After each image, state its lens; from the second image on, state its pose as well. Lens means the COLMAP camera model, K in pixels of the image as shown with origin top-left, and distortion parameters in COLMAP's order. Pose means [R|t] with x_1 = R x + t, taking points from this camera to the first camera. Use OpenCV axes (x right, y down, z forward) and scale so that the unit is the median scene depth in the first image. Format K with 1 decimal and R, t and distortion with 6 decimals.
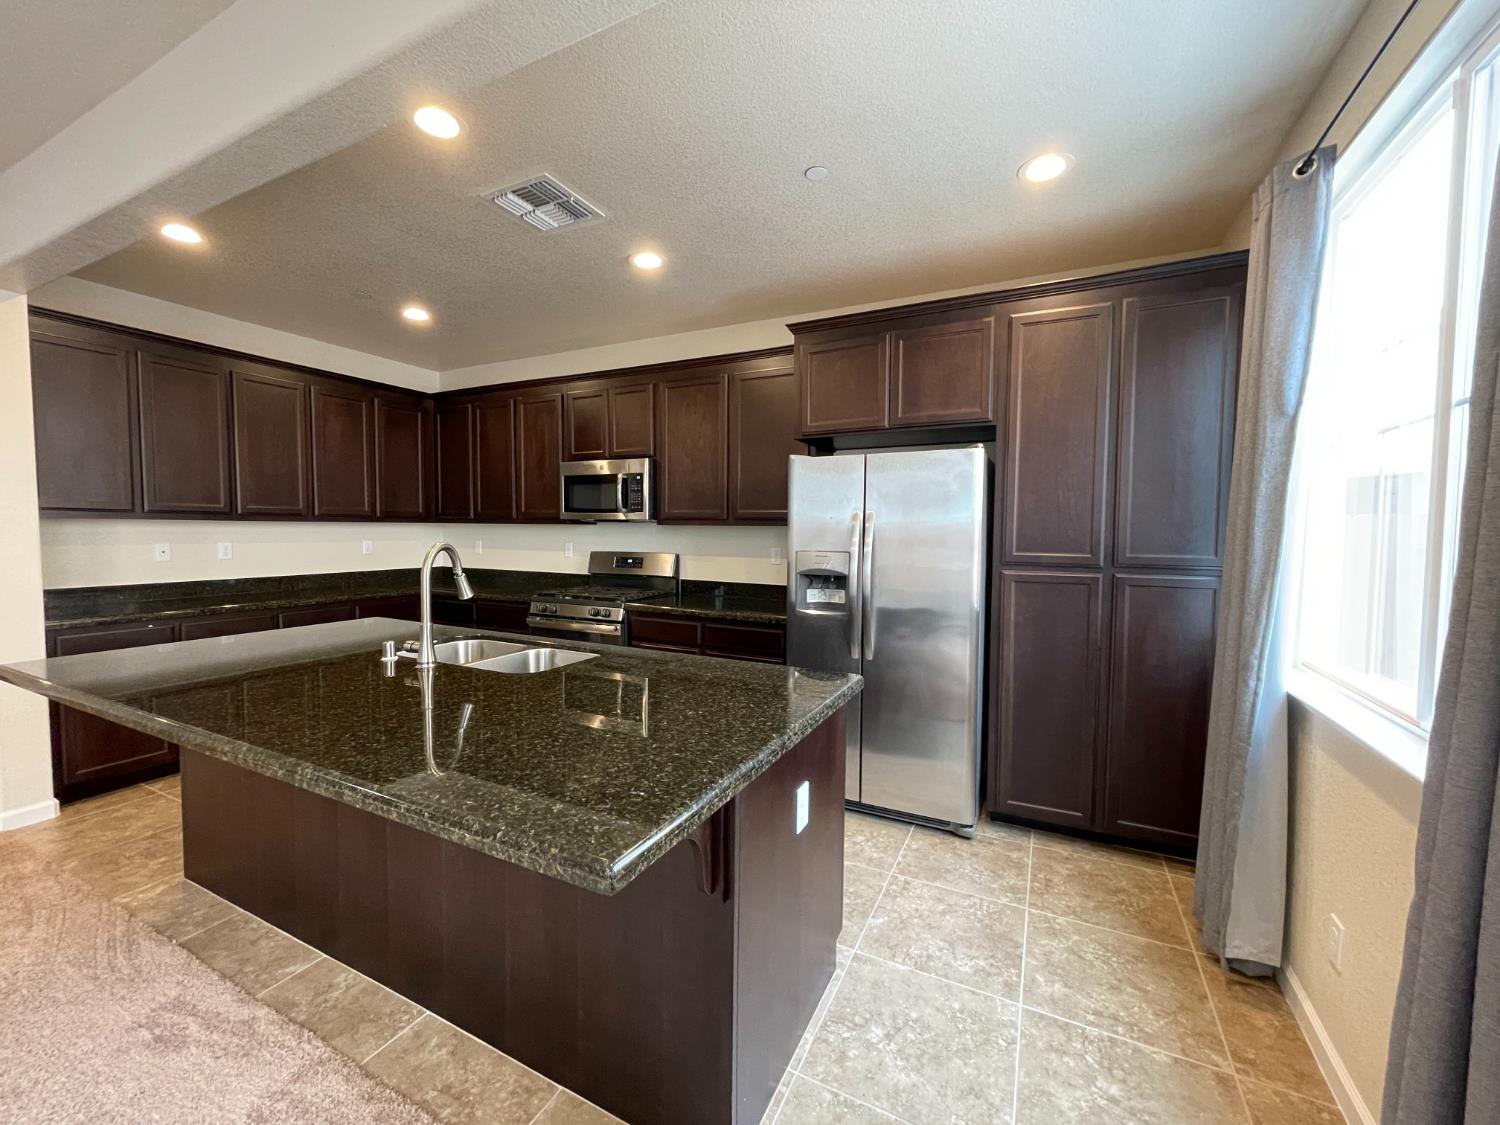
lens RADIAL K [[603.5, 0, 748.9], [0, 603.5, 557.3], [0, 0, 1]] dist [-0.001537, -0.000244]
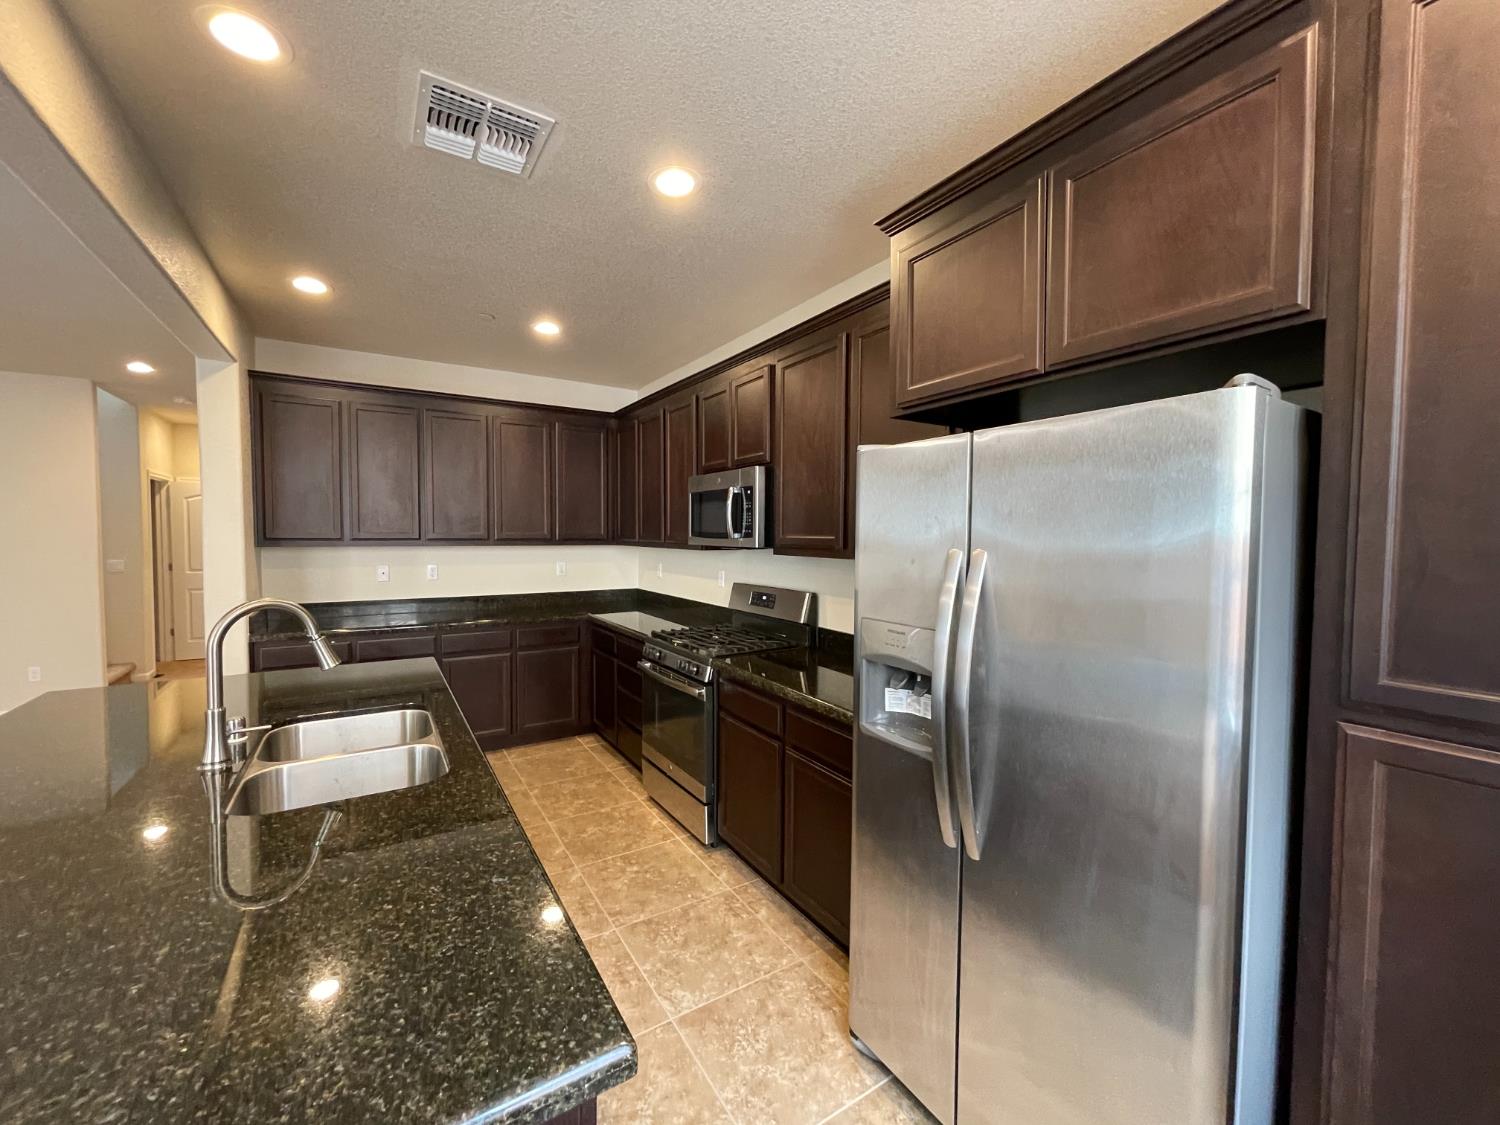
lens RADIAL K [[603.5, 0, 751.5], [0, 603.5, 559.2], [0, 0, 1]] dist [-0.001537, -0.000244]
pose [[0.855828, 0.018300, -0.516937, 0.282611], [-0.023461, 0.999719, -0.003450, -0.060824], [0.516728, 0.015081, 0.856017, 0.476426]]
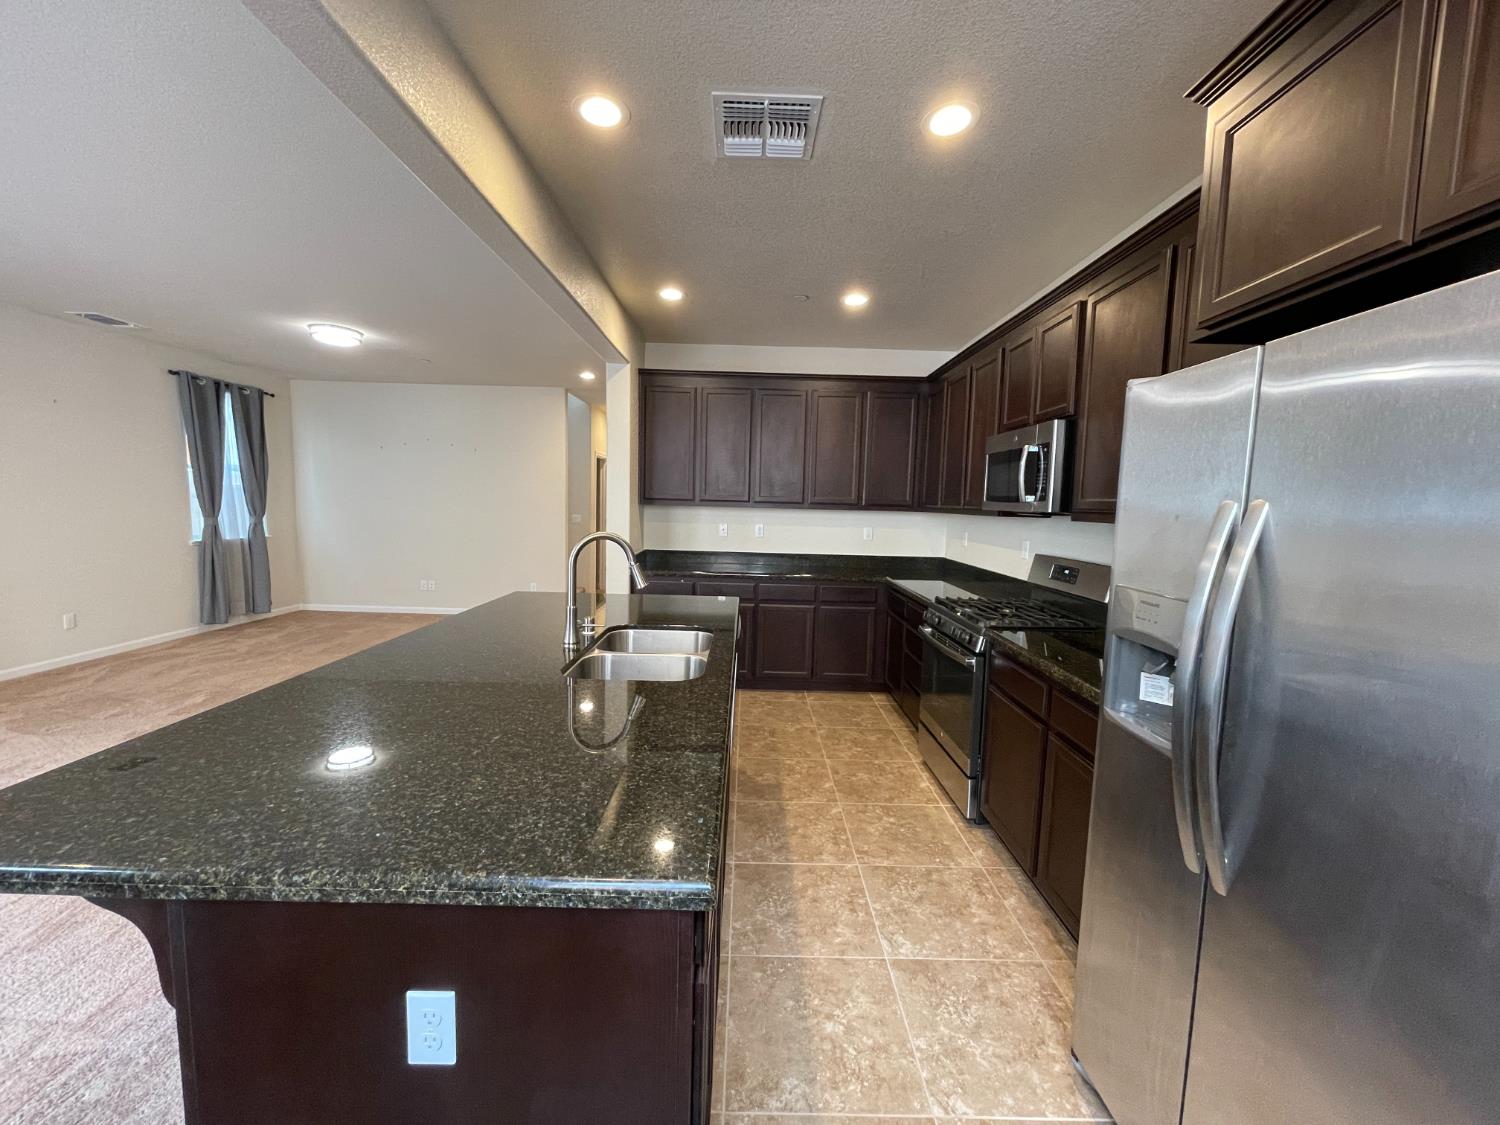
lens RADIAL K [[603.5, 0, 751.8], [0, 603.5, 559.1], [0, 0, 1]] dist [-0.001537, -0.000244]
pose [[0.450954, 0.086450, -0.888351, 0.373198], [-0.065211, 0.995829, 0.063806, -0.043171], [0.890162, 0.029157, 0.454711, 0.540151]]
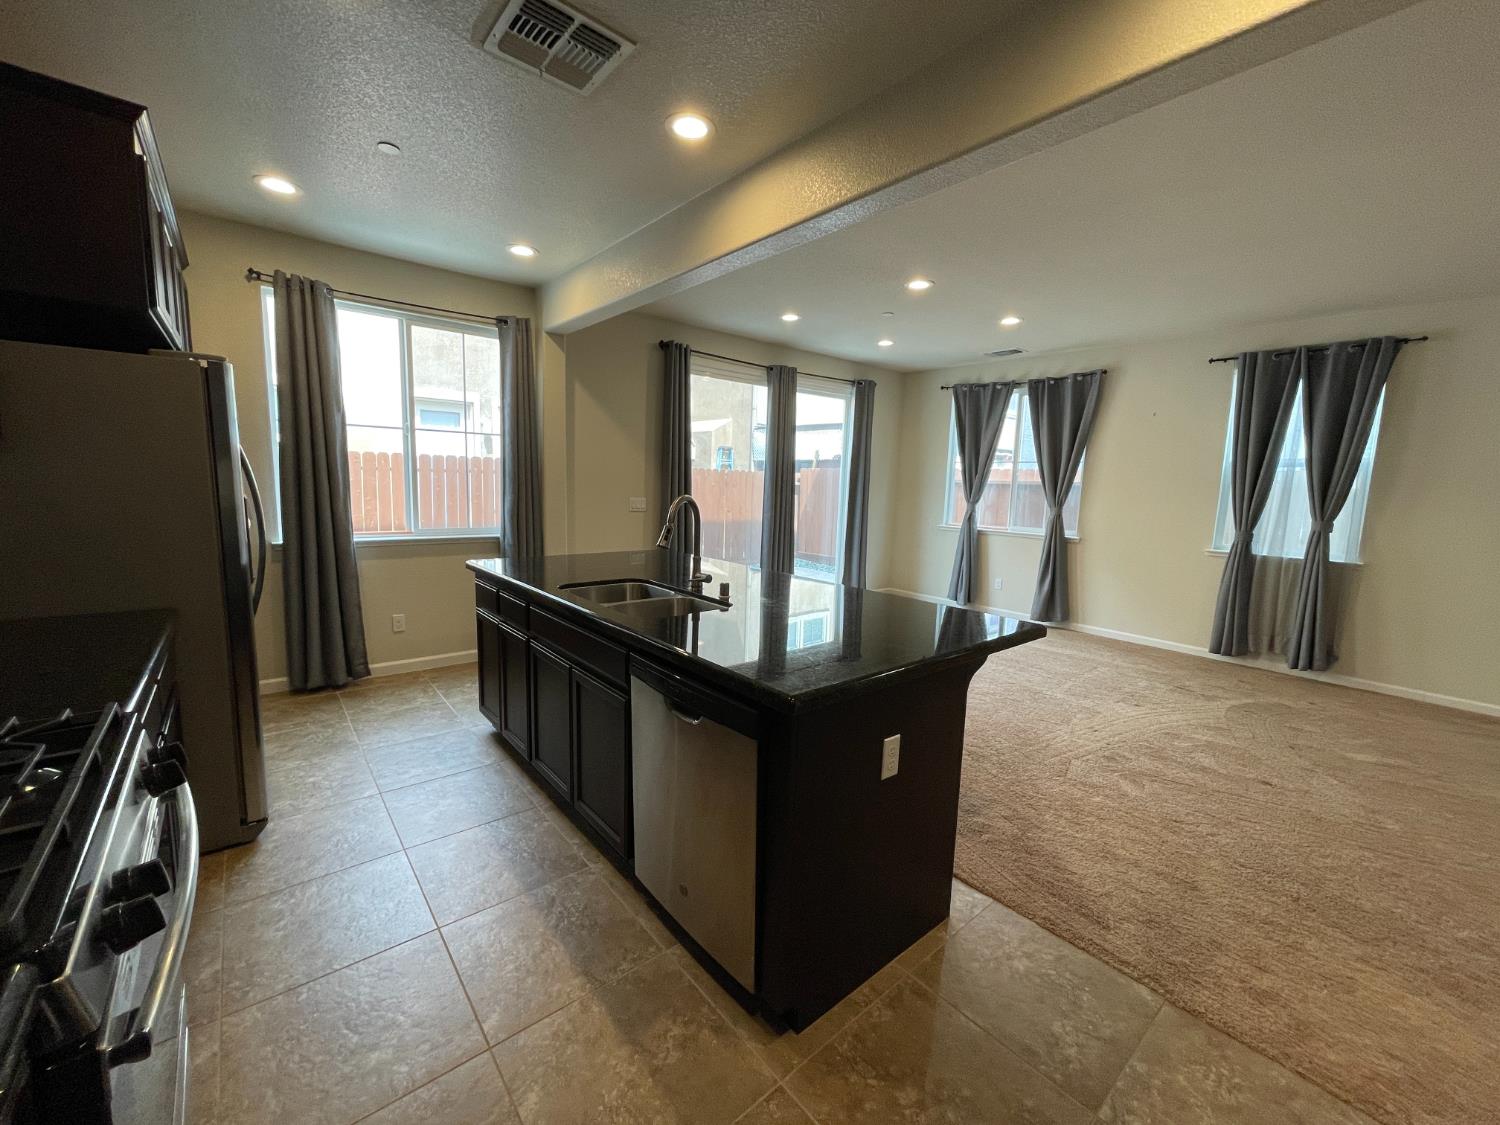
lens RADIAL K [[603.5, 0, 750.8], [0, 603.5, 558.5], [0, 0, 1]] dist [-0.001537, -0.000244]
pose [[-0.916385, -0.090862, 0.389850, -0.776020], [-0.021715, 0.983748, 0.178237, -0.082583], [-0.399709, 0.154868, -0.903465, 1.441350]]
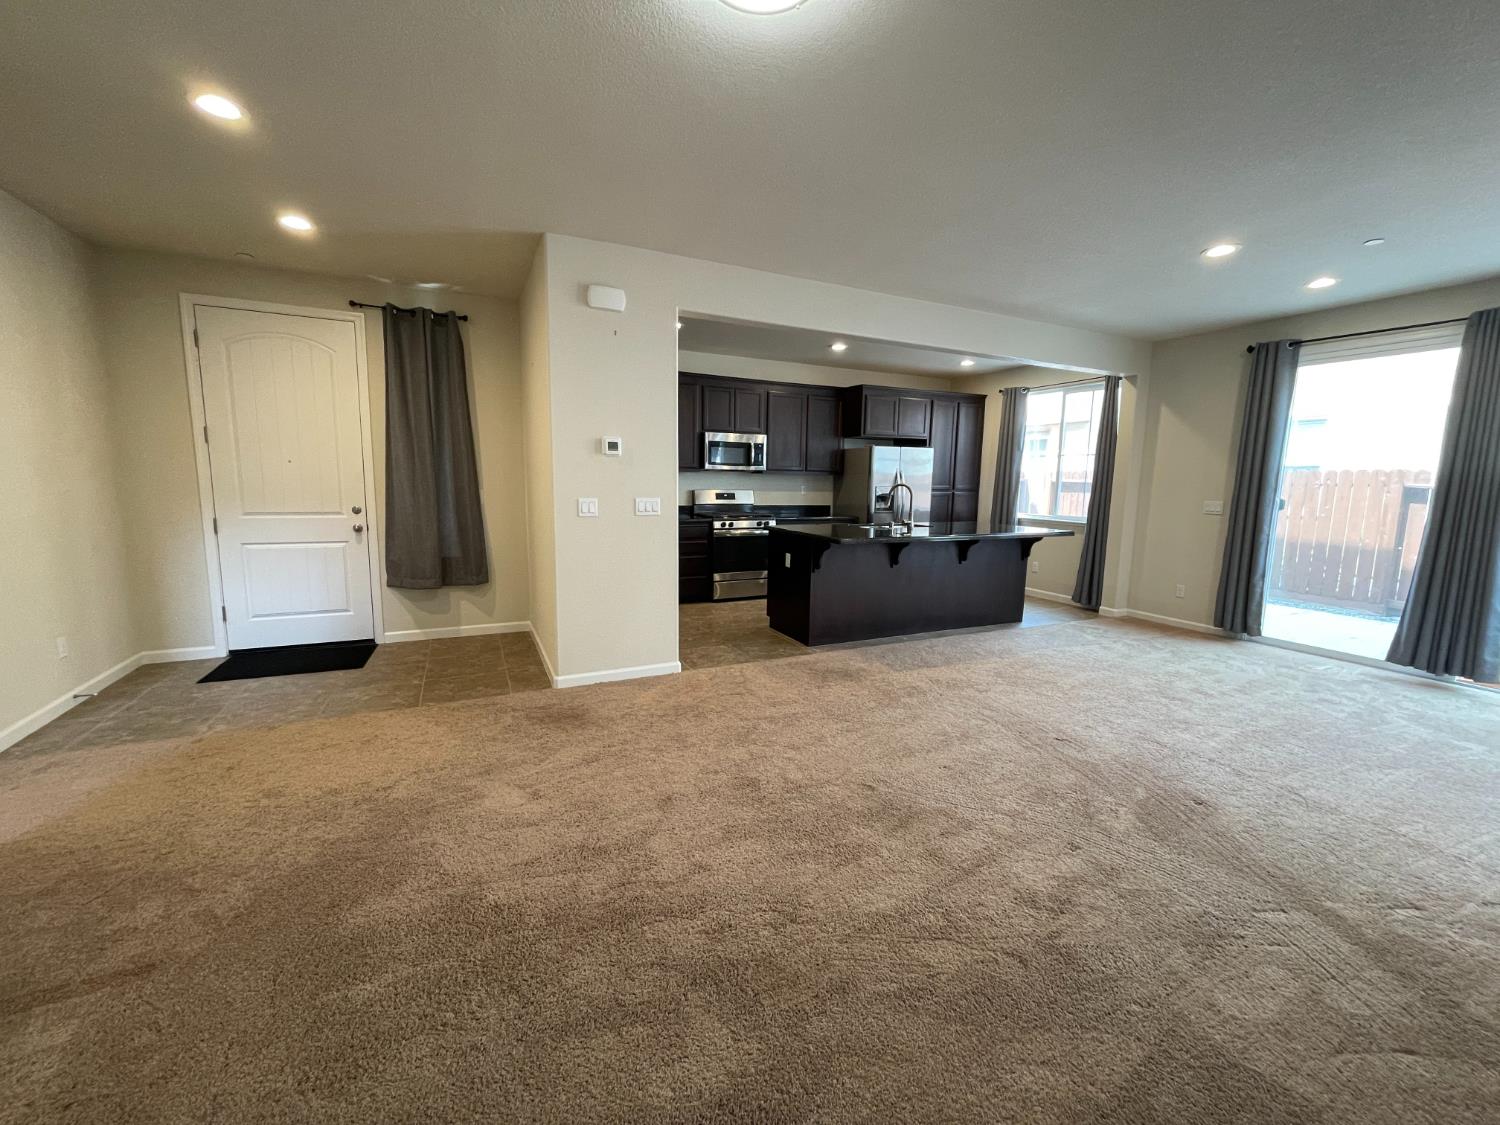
lens RADIAL K [[603.5, 0, 750.1], [0, 603.5, 559.5], [0, 0, 1]] dist [-0.001537, -0.000244]
pose [[0.617674, -0.104450, 0.779467, -2.122896], [0.026753, 0.993358, 0.111912, -0.003451], [-0.785979, -0.048272, 0.616366, -0.083423]]
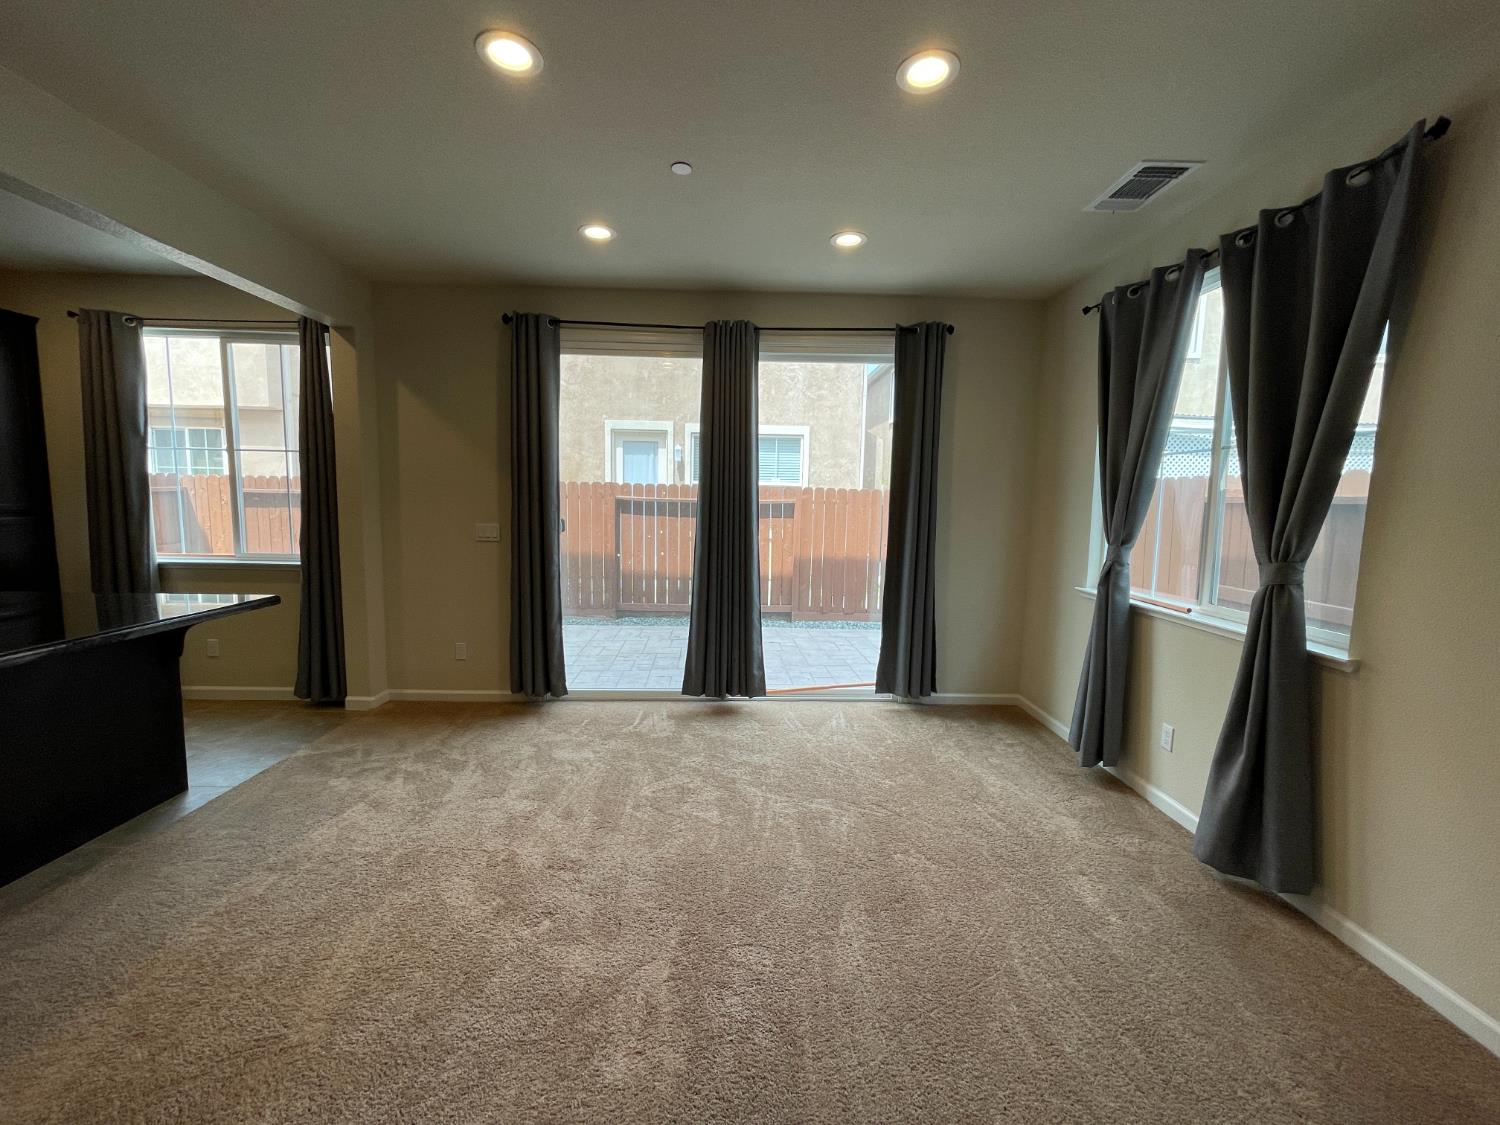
lens RADIAL K [[603.5, 0, 754.0], [0, 603.5, 559.1], [0, 0, 1]] dist [-0.001537, -0.000244]
pose [[-0.471610, -0.107626, 0.875215, -1.247159], [0.018176, 0.991126, 0.131675, -0.024407], [-0.881620, 0.078007, -0.465469, 0.056267]]
